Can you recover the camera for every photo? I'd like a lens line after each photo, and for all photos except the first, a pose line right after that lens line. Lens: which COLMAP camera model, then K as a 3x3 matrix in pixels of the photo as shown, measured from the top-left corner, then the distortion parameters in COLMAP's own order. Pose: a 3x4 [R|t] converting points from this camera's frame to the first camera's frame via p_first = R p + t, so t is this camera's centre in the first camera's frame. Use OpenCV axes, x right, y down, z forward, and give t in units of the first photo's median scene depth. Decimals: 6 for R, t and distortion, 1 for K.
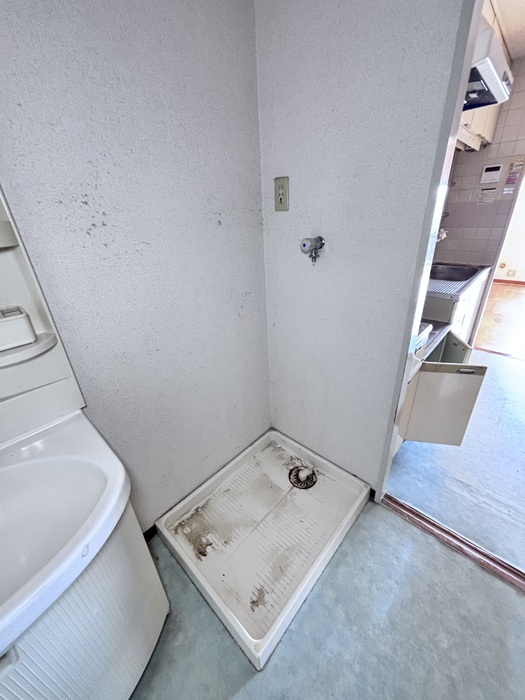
lens RADIAL K [[281.5, 0, 263.2], [0, 281.5, 348.7], [0, 0, 1]] dist [-0.002709, -0.000304]
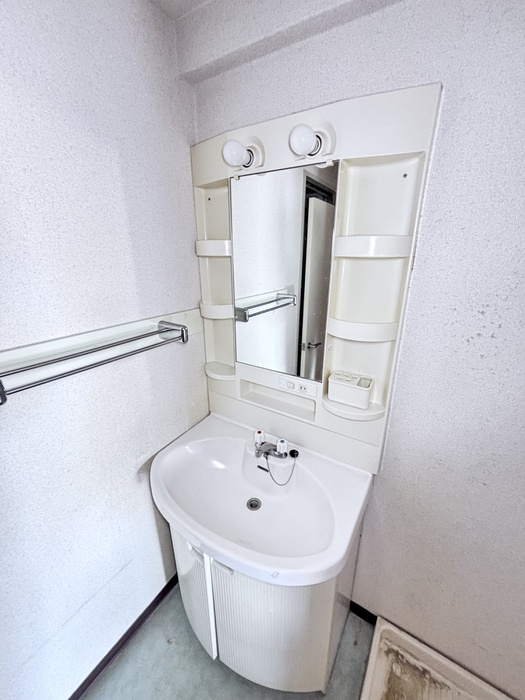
lens RADIAL K [[281.5, 0, 262.8], [0, 281.5, 350.7], [0, 0, 1]] dist [-0.002709, -0.000304]
pose [[0.180146, 0.363863, -0.913866, 0.103830], [-0.433396, 0.863384, 0.258331, -0.307545], [0.883015, 0.349529, 0.313232, 0.117903]]
